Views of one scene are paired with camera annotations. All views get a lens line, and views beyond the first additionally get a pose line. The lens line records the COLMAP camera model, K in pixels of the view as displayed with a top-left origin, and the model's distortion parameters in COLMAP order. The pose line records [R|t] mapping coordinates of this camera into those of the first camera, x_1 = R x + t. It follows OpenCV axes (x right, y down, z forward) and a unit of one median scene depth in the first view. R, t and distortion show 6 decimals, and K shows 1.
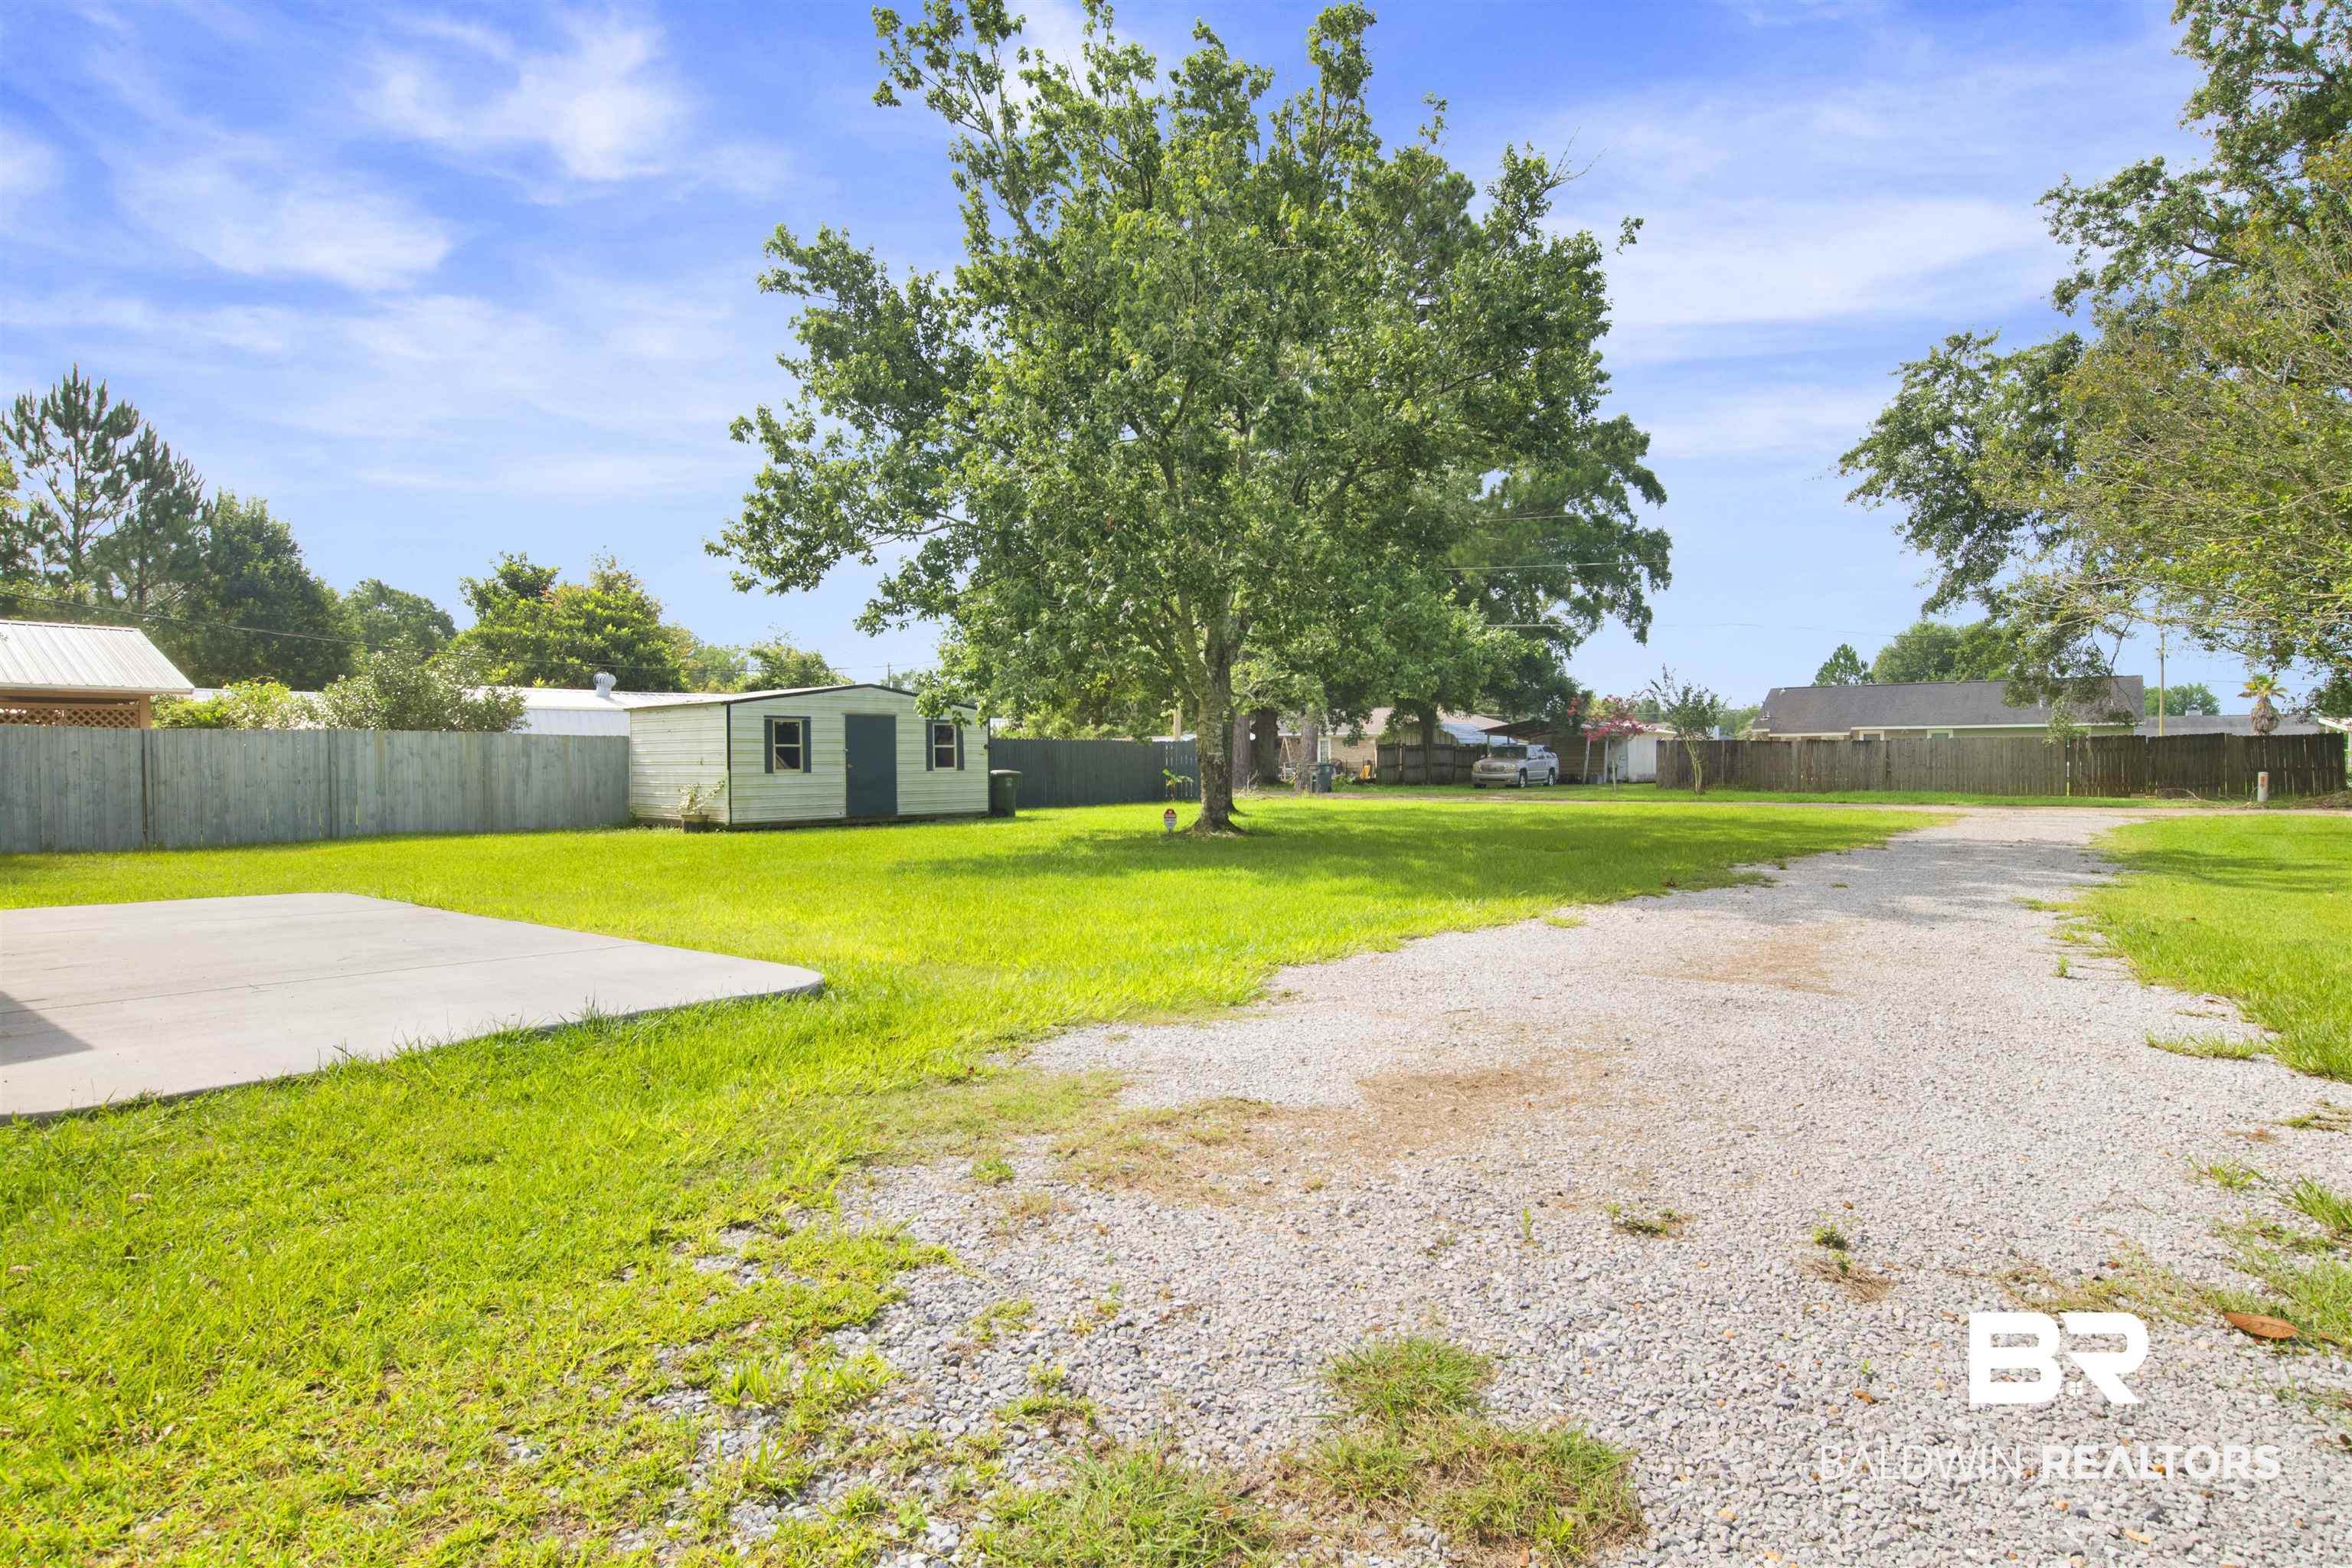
lens RADIAL K [[1225.8, 0, 1173.4], [0, 1225.8, 774.2], [0, 0, 1]] dist [-0.067807, 0.020529]
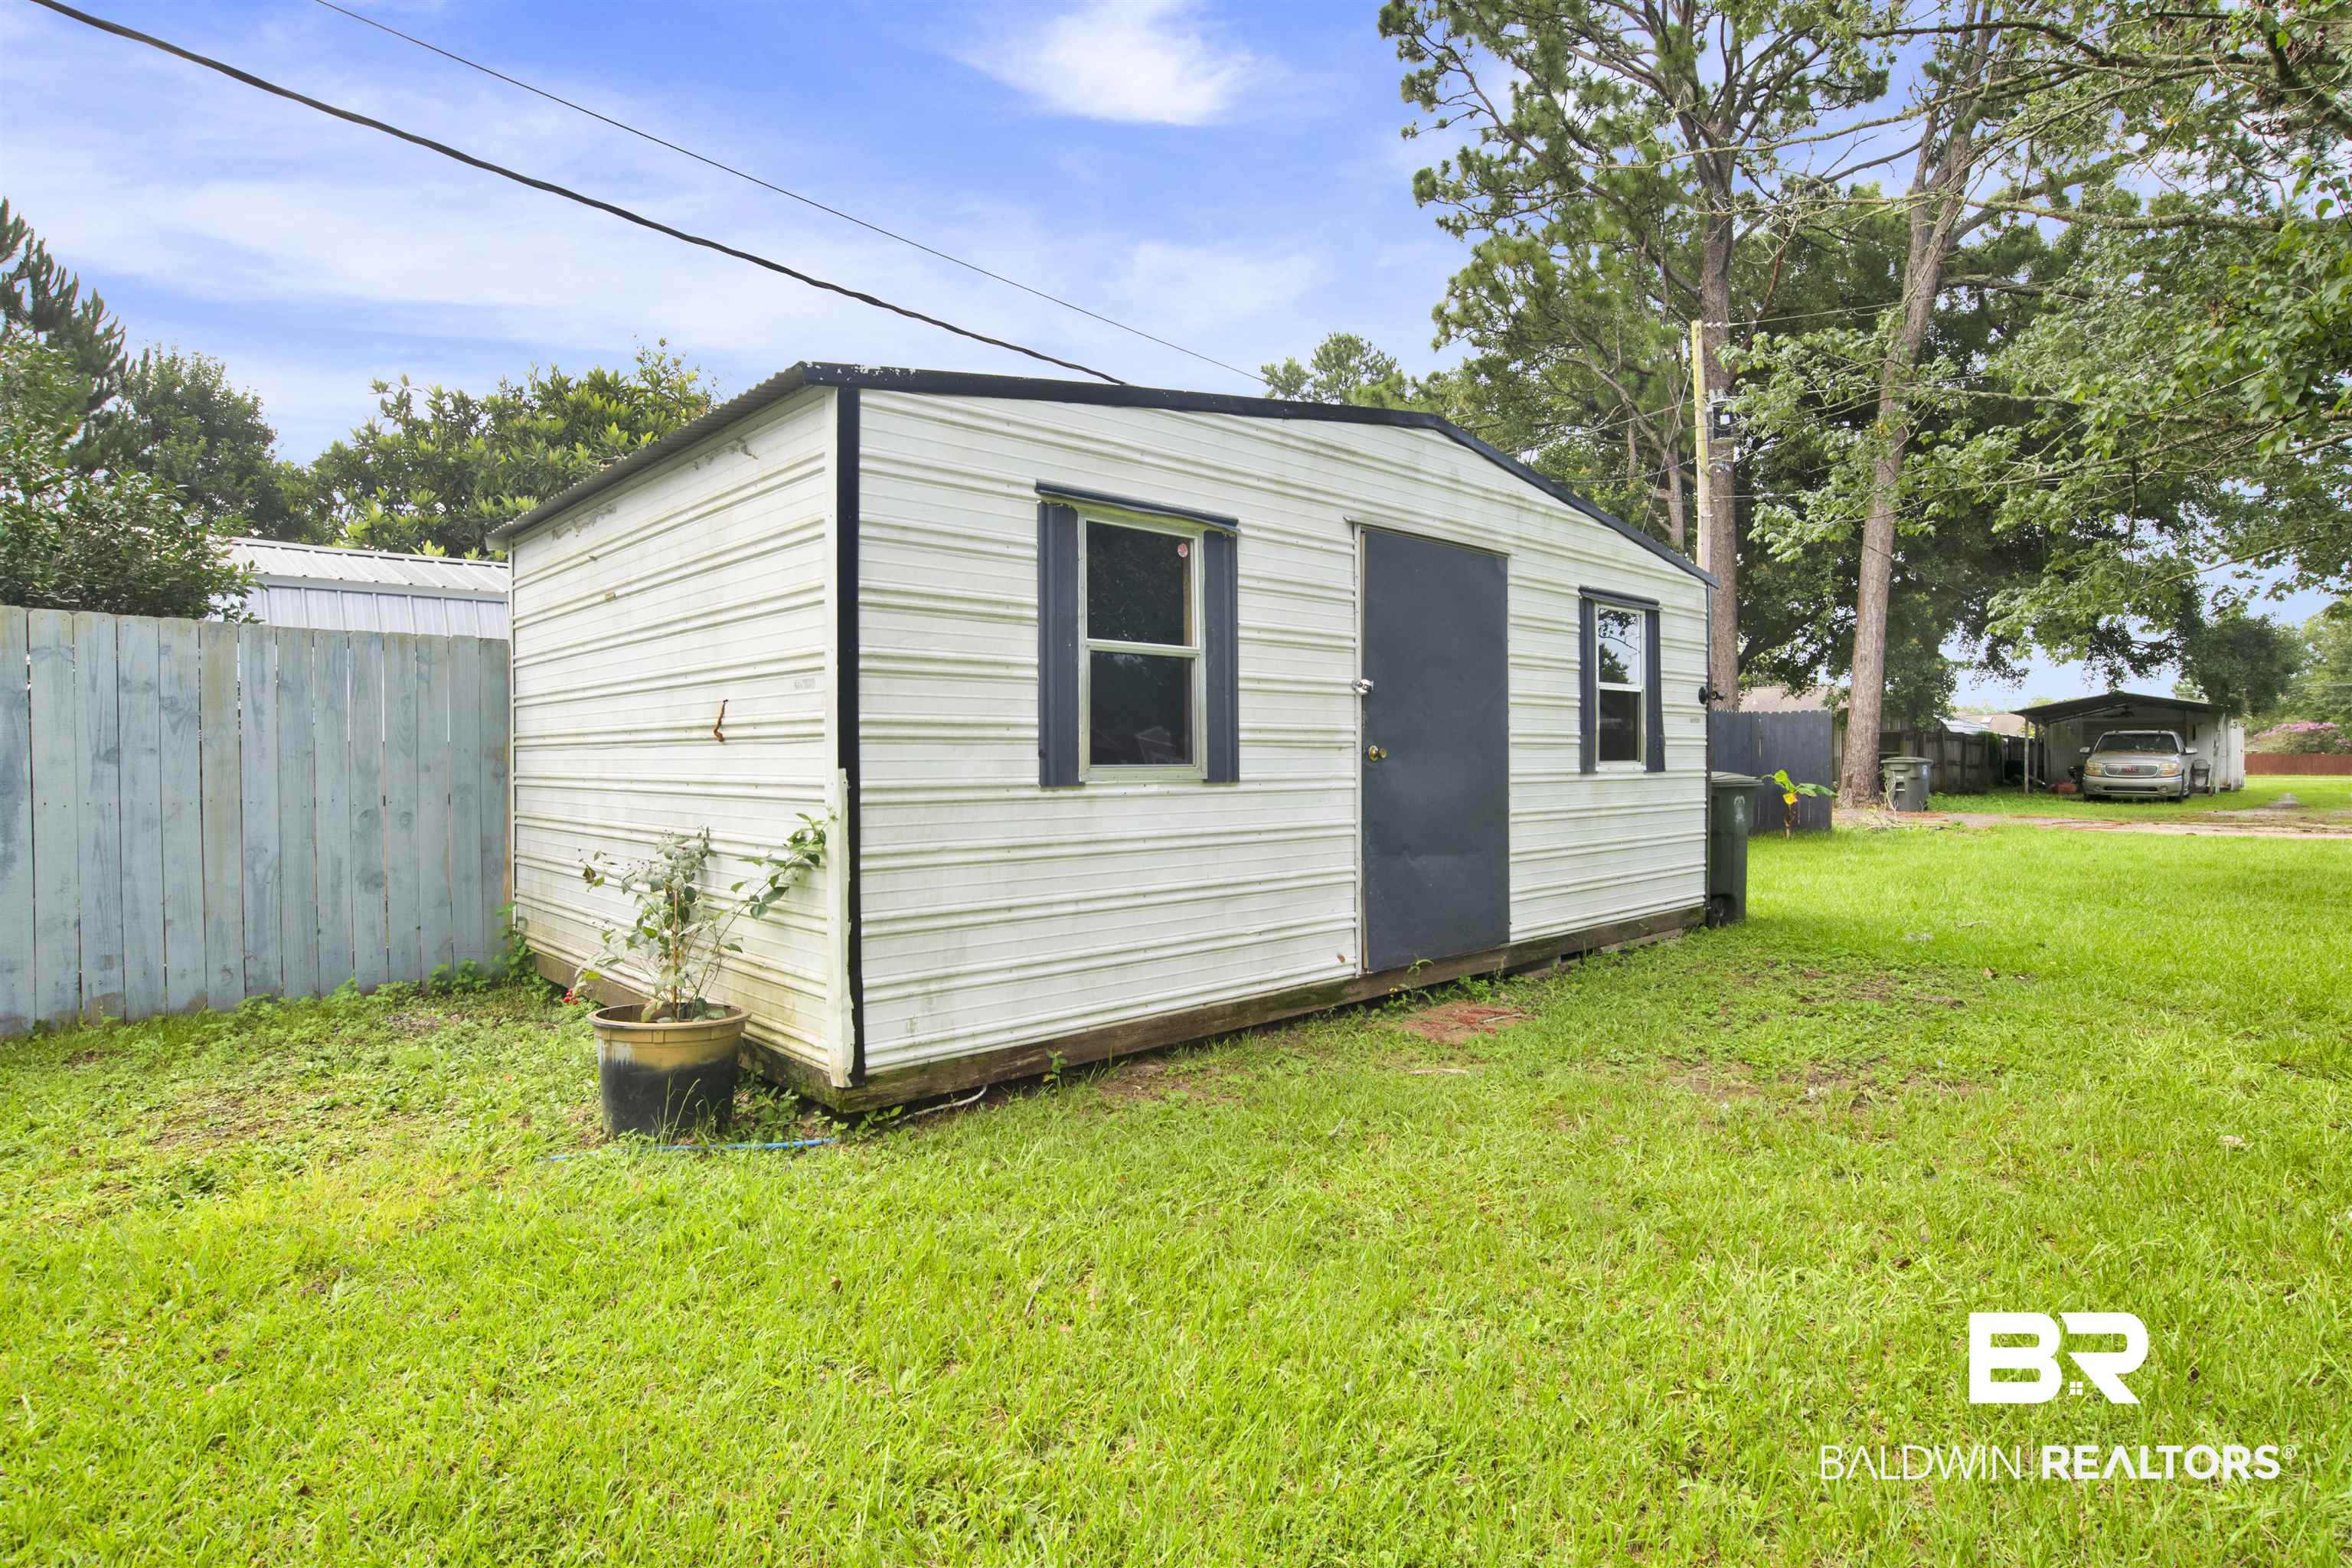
lens RADIAL K [[1225.8, 0, 1182.3], [0, 1225.8, 781.2], [0, 0, 1]] dist [-0.067807, 0.020529]
pose [[0.992385, 0.004961, -0.123075, -0.277119], [-0.003972, 0.999958, 0.008283, -0.003183], [0.123111, -0.007731, 0.992363, 0.777873]]
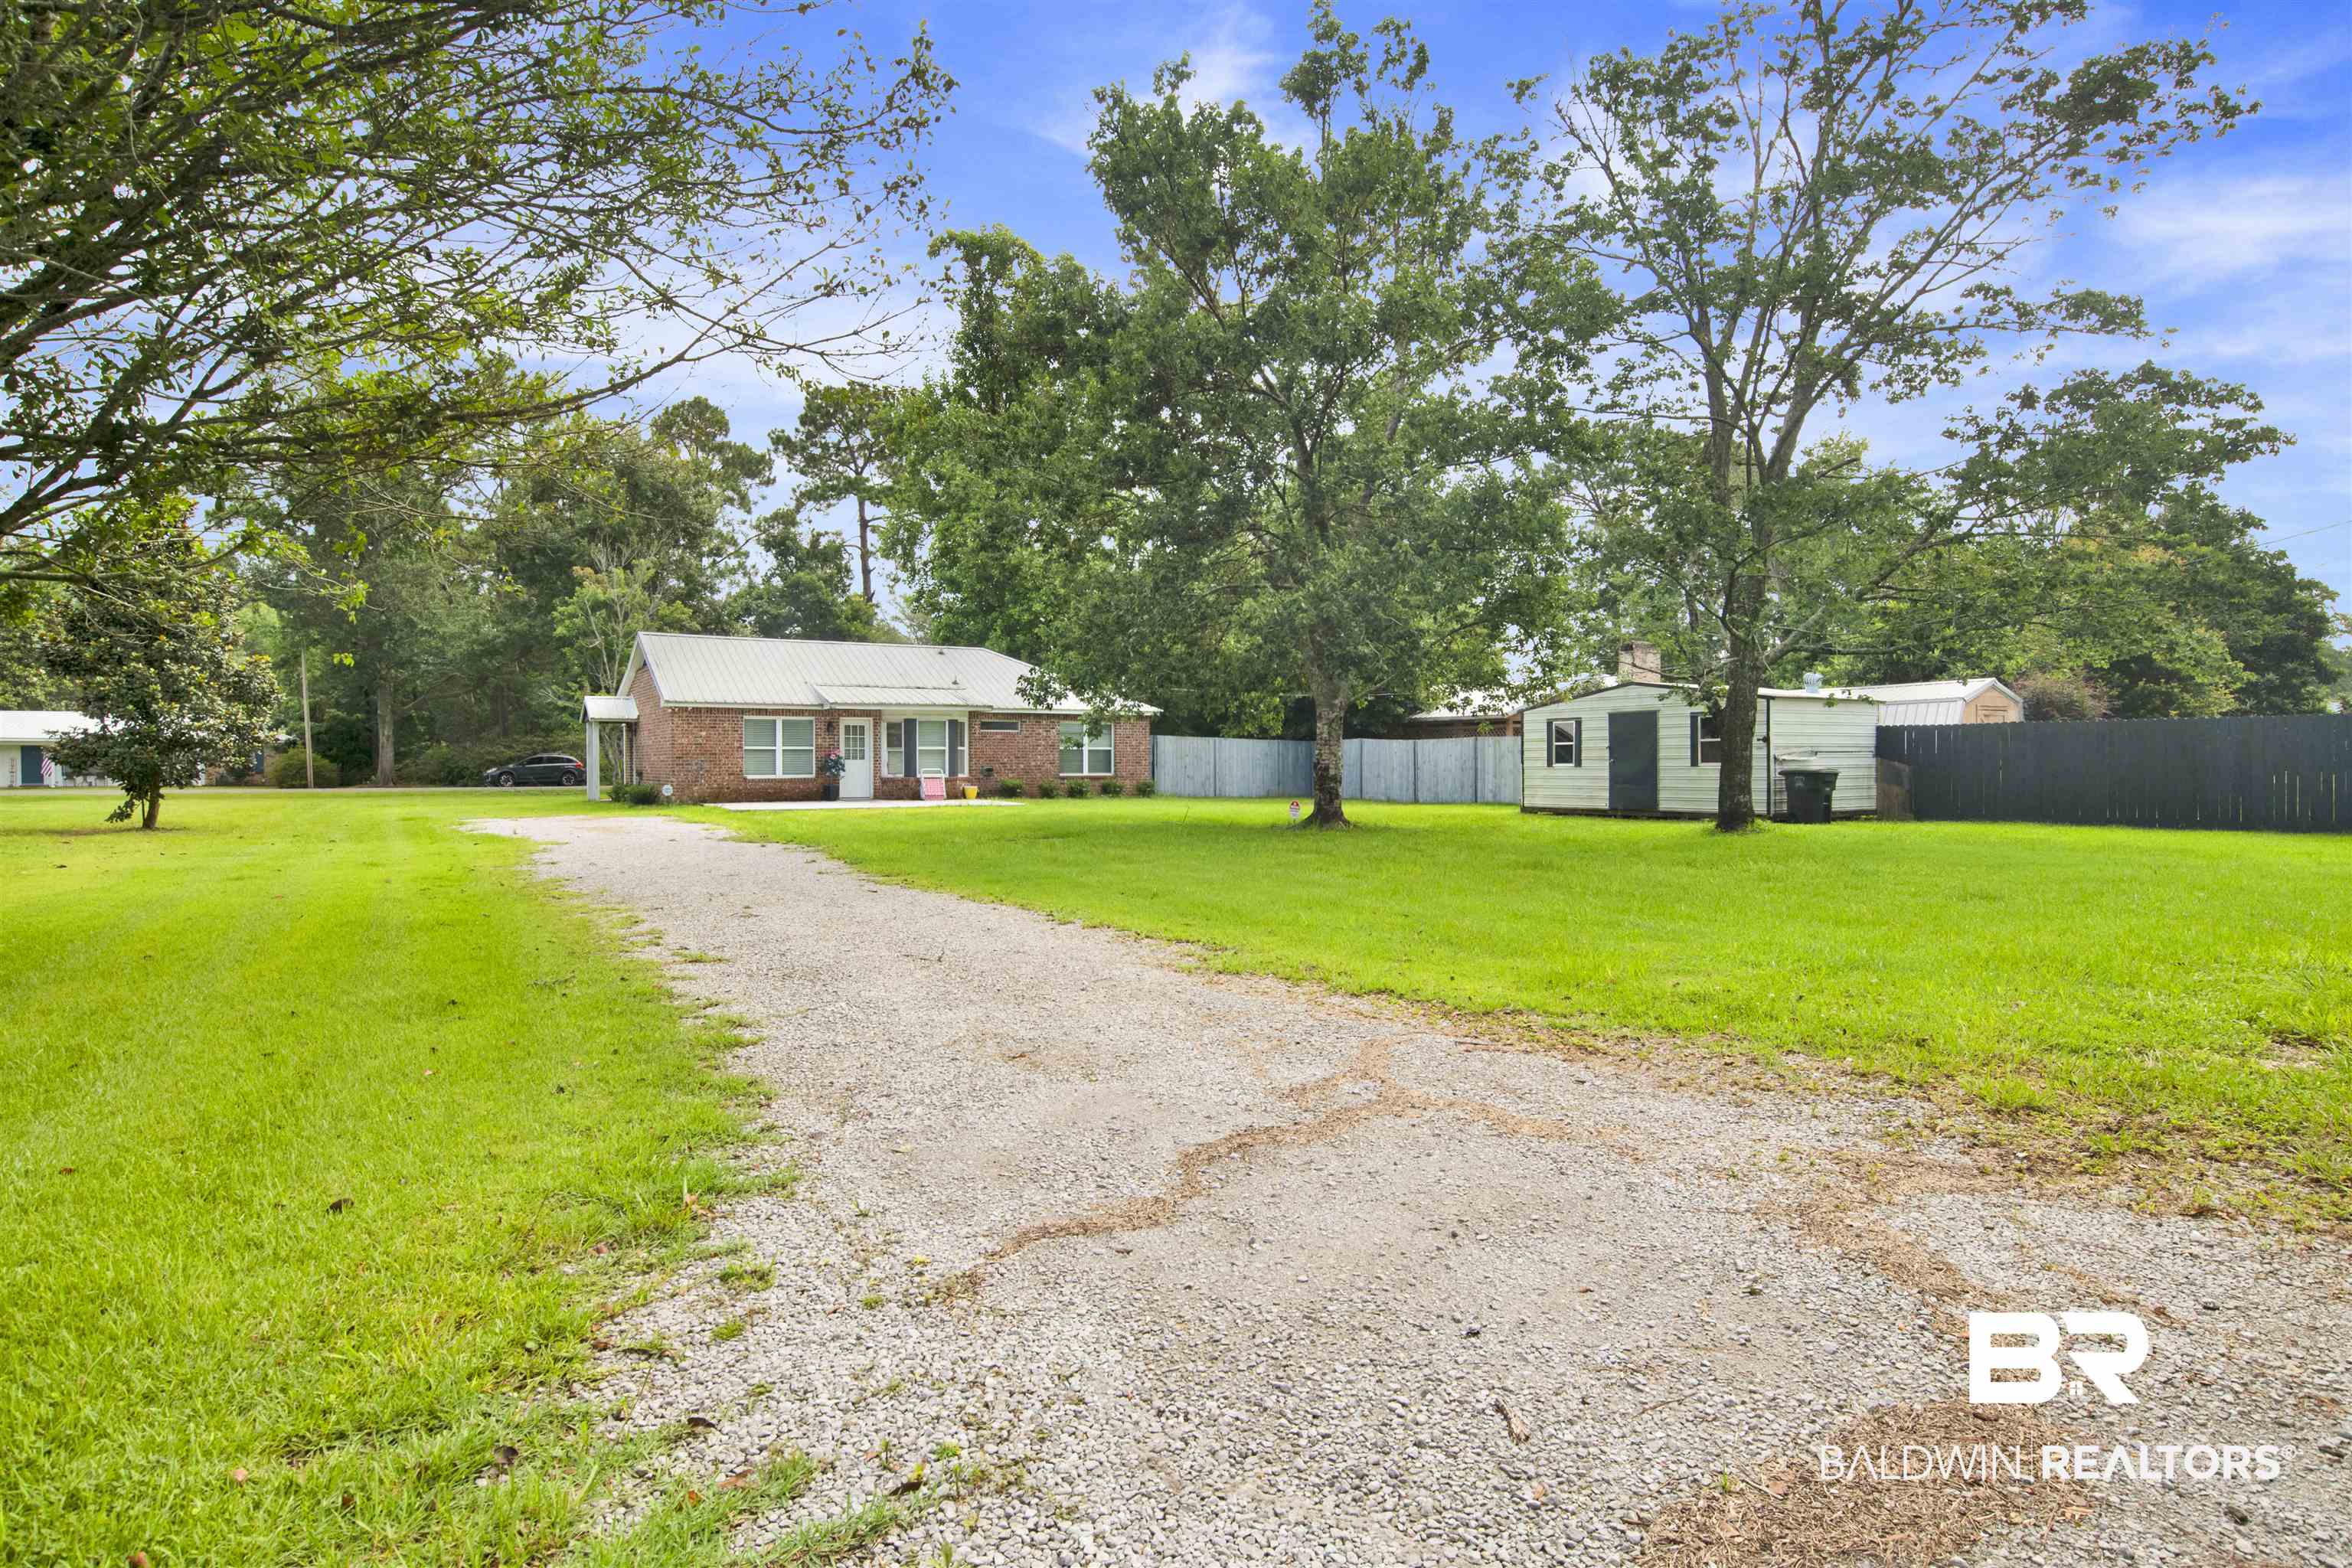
lens RADIAL K [[1225.8, 0, 1193.4], [0, 1225.8, 782.0], [0, 0, 1]] dist [-0.067807, 0.020529]
pose [[-0.304129, 0.023540, -0.952340, 0.879149], [0.003966, 0.999717, 0.023444, -0.015502], [0.952623, 0.003353, -0.304136, 0.989685]]
